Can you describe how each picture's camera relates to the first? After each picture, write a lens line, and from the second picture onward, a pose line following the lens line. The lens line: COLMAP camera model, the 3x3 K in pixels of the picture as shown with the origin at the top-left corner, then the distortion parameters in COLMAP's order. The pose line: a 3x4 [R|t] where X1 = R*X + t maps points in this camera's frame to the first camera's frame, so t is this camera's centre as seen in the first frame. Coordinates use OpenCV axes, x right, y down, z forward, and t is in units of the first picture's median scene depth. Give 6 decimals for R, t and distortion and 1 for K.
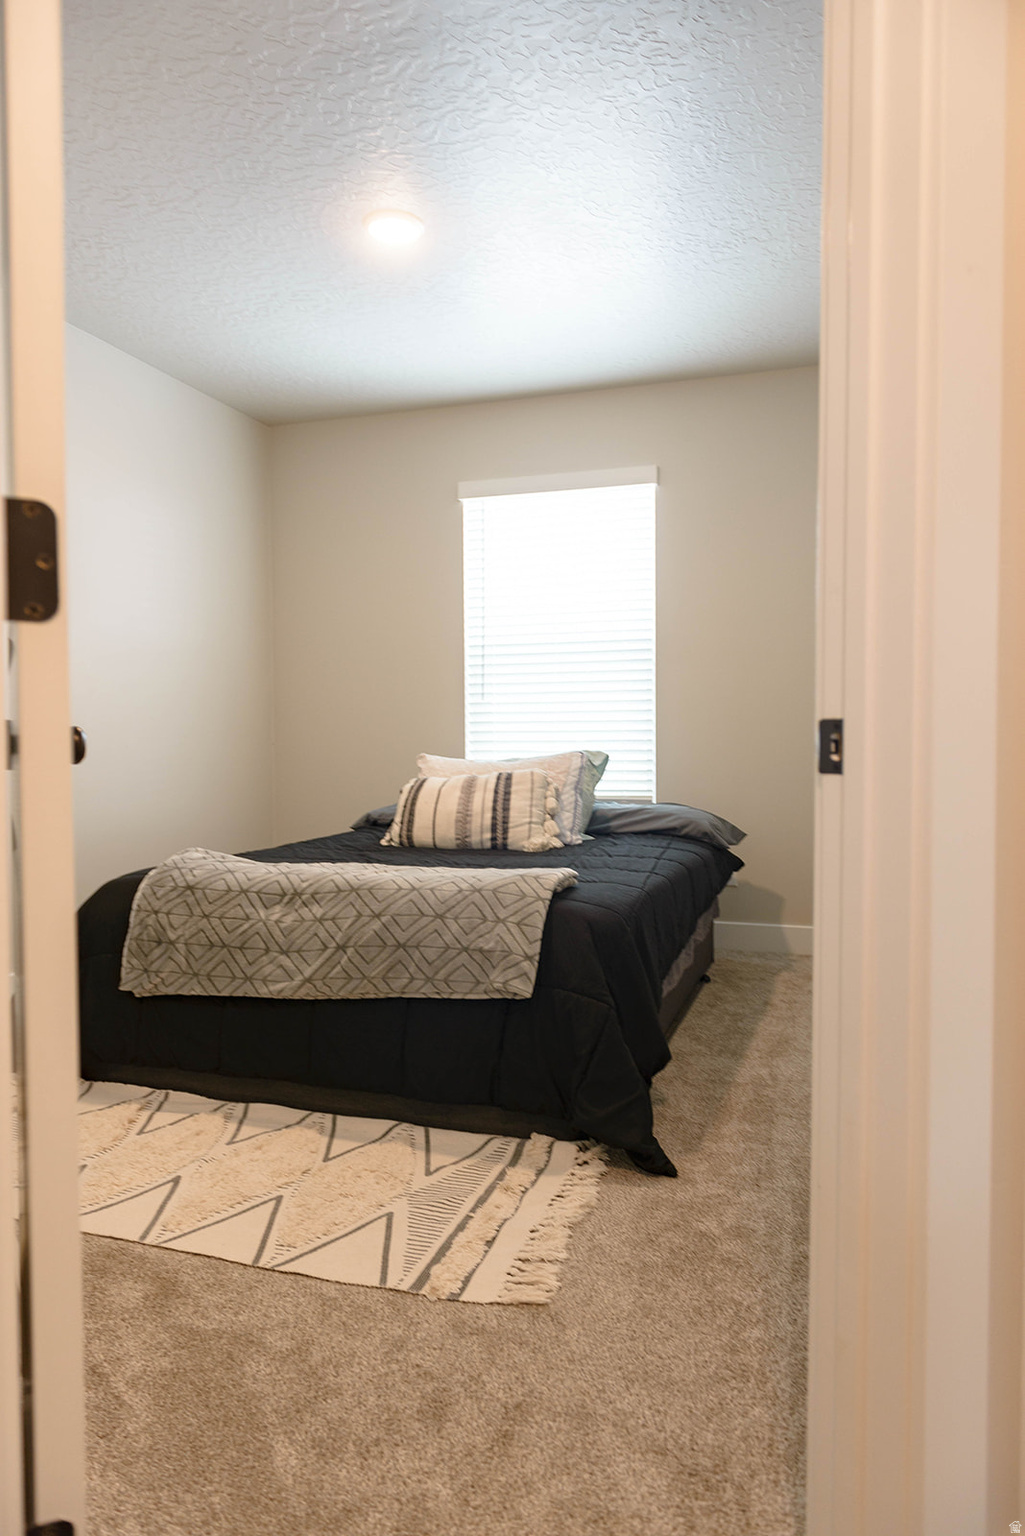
lens RADIAL K [[1029.2, 0, 509.4], [0, 1029.2, 771.9], [0, 0, 1]] dist [-0.001200, -0.001052]
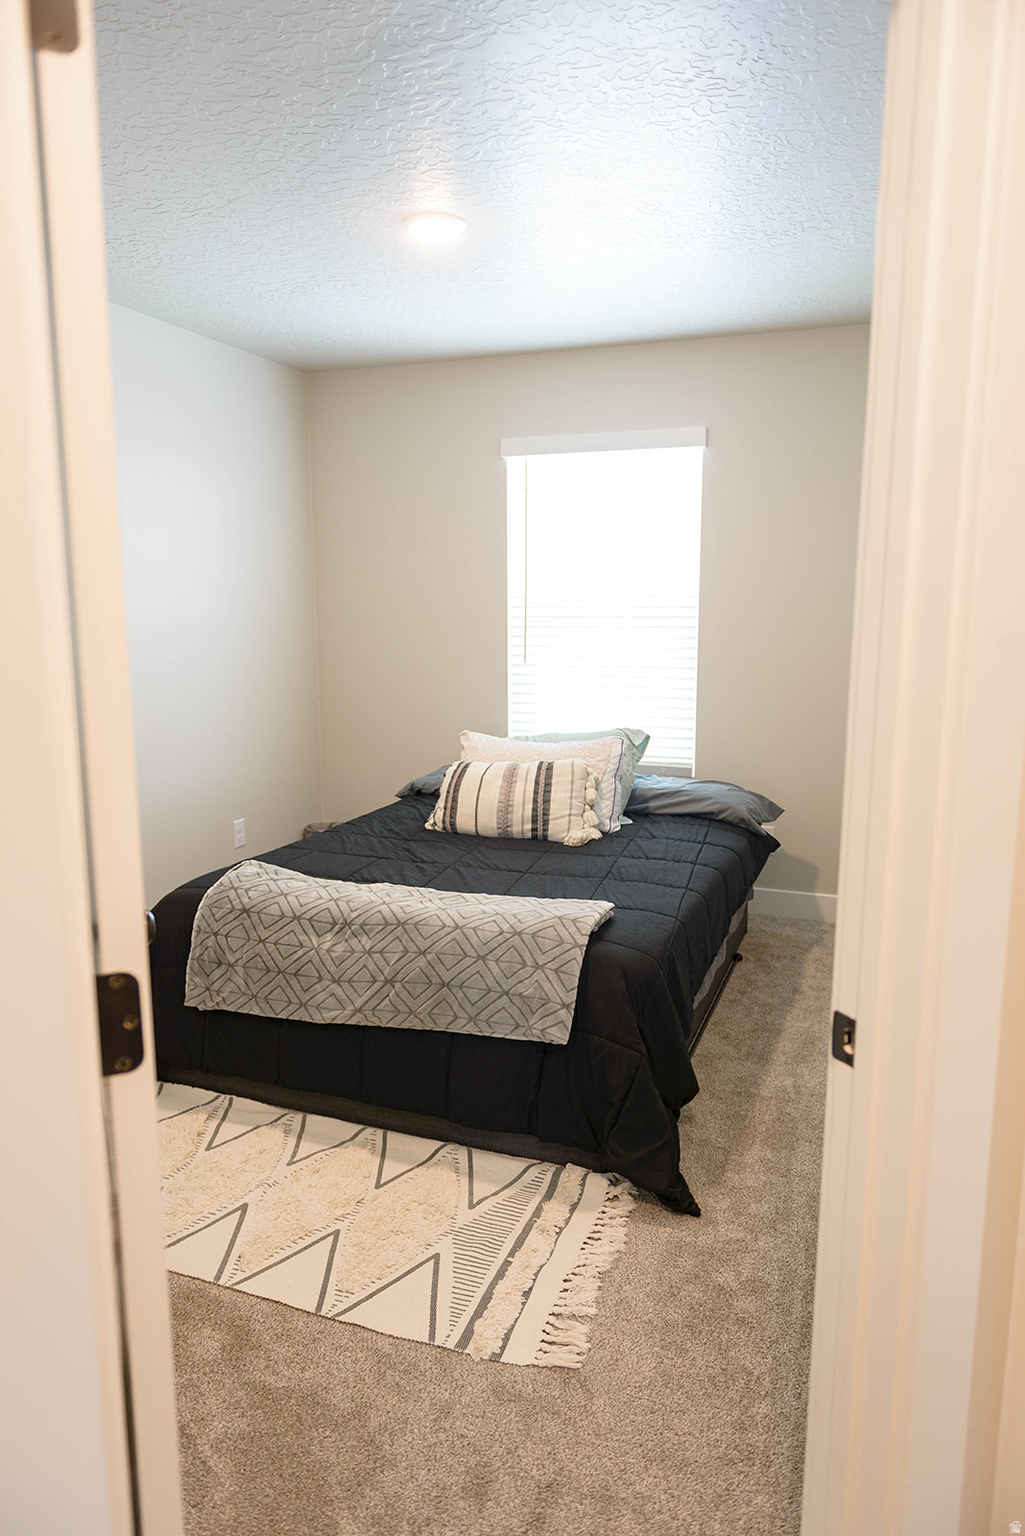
lens RADIAL K [[1029.2, 0, 509.4], [0, 1029.2, 771.9], [0, 0, 1]] dist [-0.001200, -0.001052]
pose [[0.999133, 0.009180, -0.040600, 0.001643], [-0.003713, 0.991145, 0.132730, -0.193719], [0.041459, -0.132464, 0.990320, -0.018883]]
